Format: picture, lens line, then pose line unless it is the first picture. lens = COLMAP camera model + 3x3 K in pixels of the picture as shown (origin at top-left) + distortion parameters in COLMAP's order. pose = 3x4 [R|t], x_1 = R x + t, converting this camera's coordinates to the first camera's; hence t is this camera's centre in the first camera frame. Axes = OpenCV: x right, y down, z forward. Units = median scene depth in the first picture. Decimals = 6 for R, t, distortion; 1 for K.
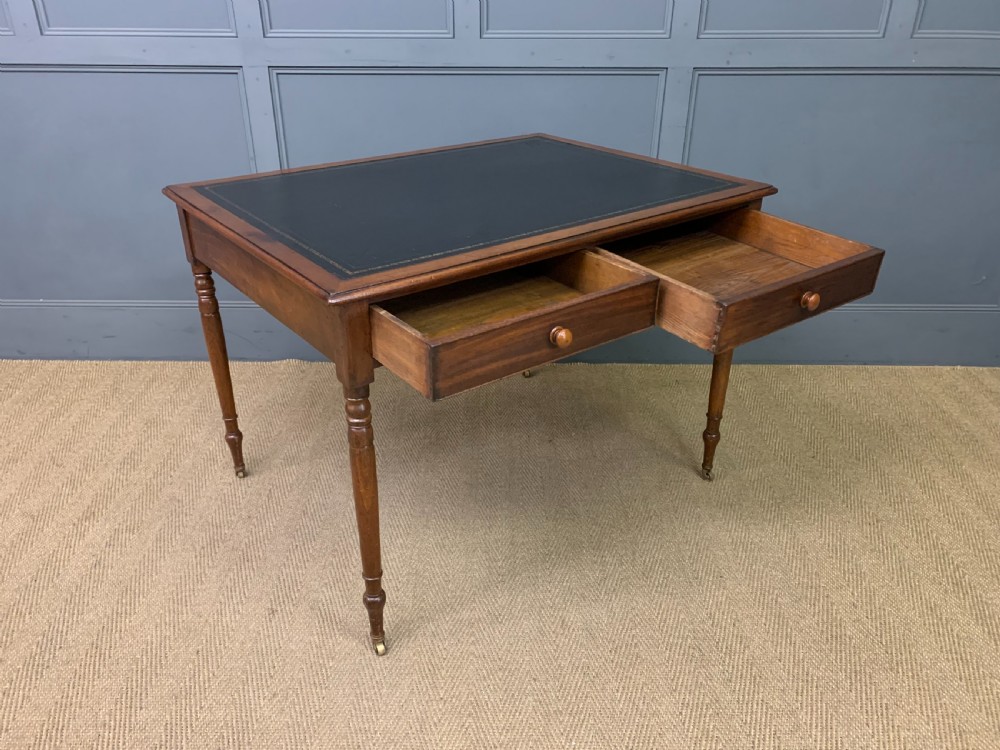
lens RADIAL K [[773.6, 0, 486.9], [0, 773.6, 378.8], [0, 0, 1]] dist [0.017403, -0.000660]
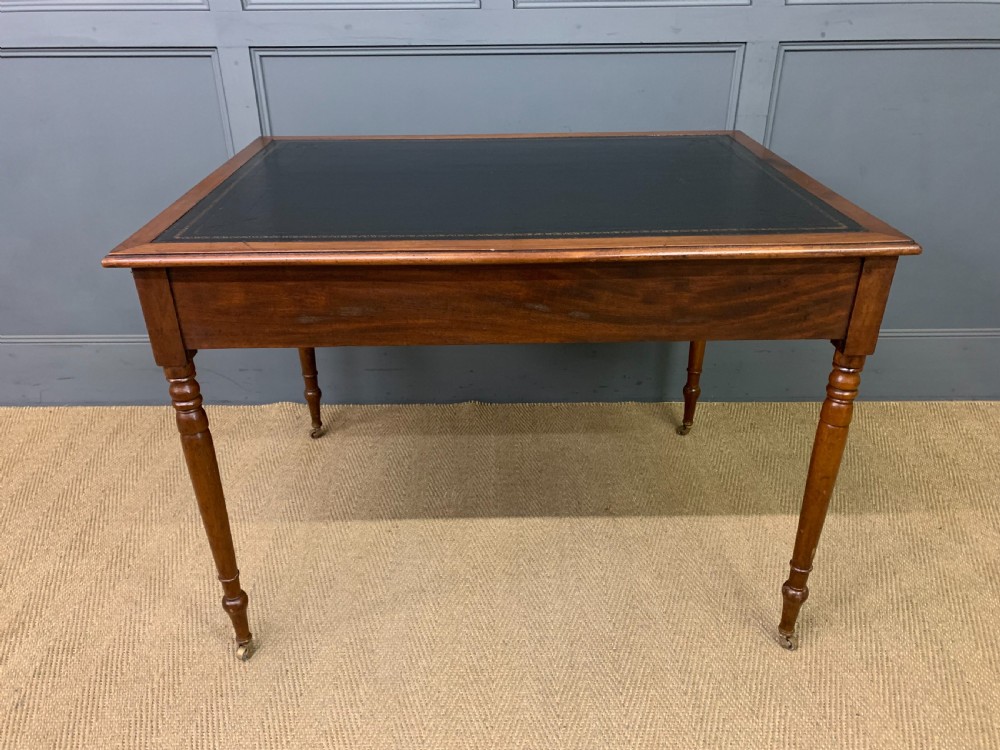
lens RADIAL K [[776.7, 0, 495.5], [0, 776.7, 378.1], [0, 0, 1]] dist [0.014722, -0.000187]
pose [[0.999924, -0.012230, 0.001600, -0.039870], [0.012238, 0.999910, -0.005522, -0.063839], [-0.001532, 0.005541, 0.999983, 0.239257]]
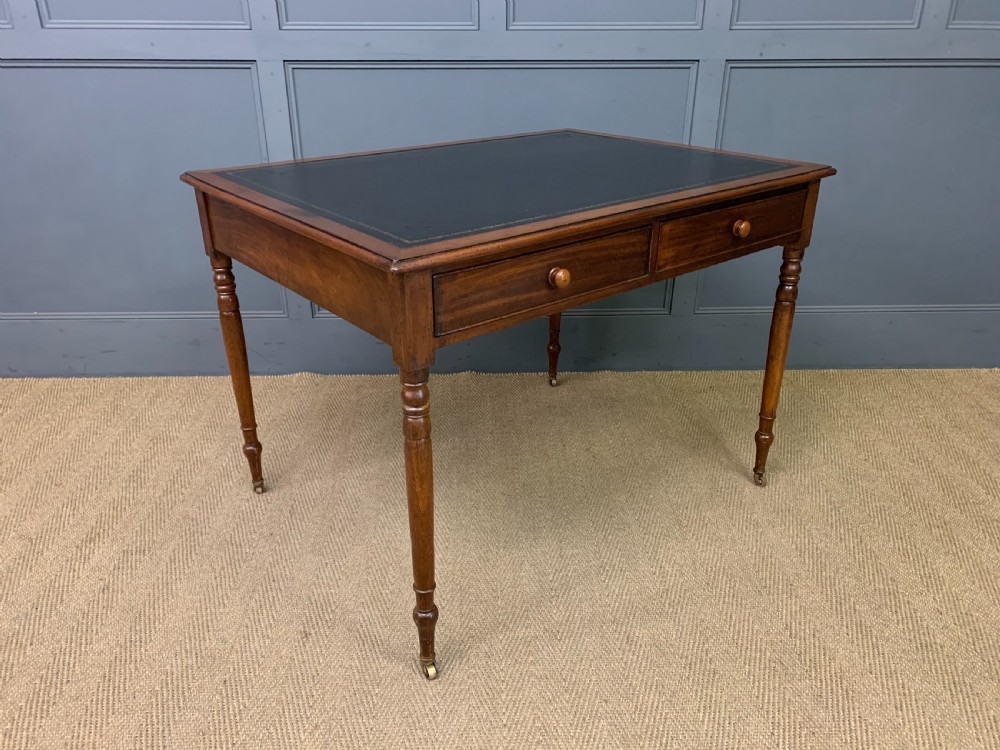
lens RADIAL K [[772.6, 0, 495.2], [0, 772.6, 378.7], [0, 0, 1]] dist [0.023023, -0.009726]
pose [[0.999331, -0.016671, 0.032567, -0.073106], [0.018149, 0.998793, -0.045638, 0.043509], [-0.031767, 0.046198, 0.998427, 0.072677]]
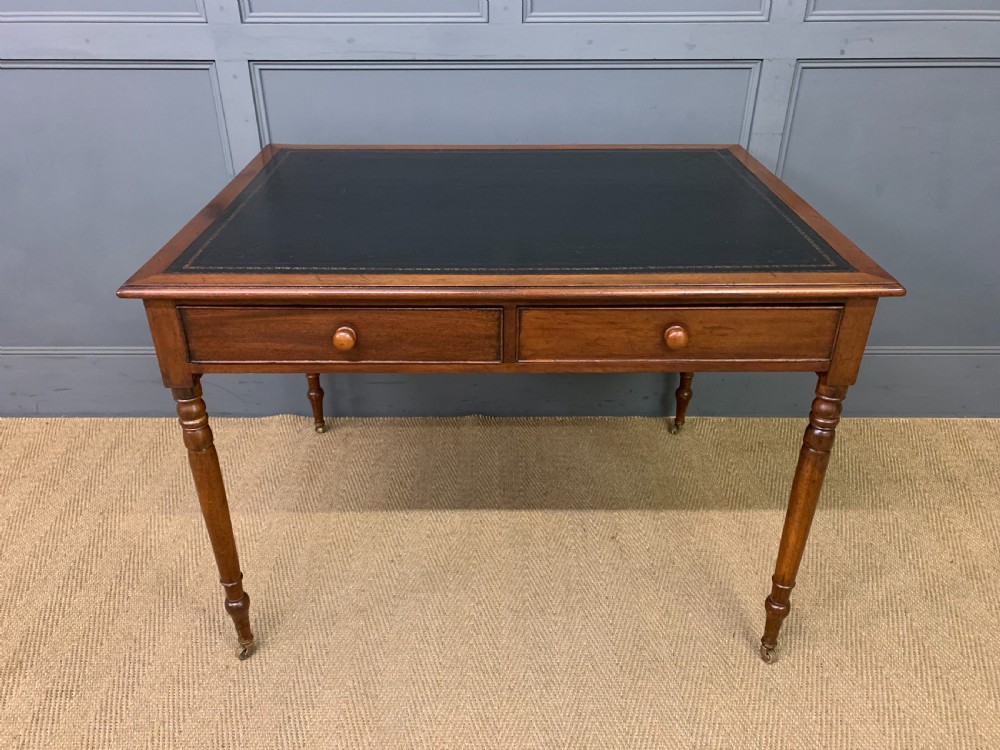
lens RADIAL K [[774.9, 0, 494.6], [0, 774.9, 365.8], [0, 0, 1]] dist [0.017000, -0.002341]
pose [[0.999979, -0.005811, 0.002814, -0.048555], [0.005734, 0.999634, 0.026434, -0.142237], [-0.002967, -0.026418, 0.999647, 0.262568]]
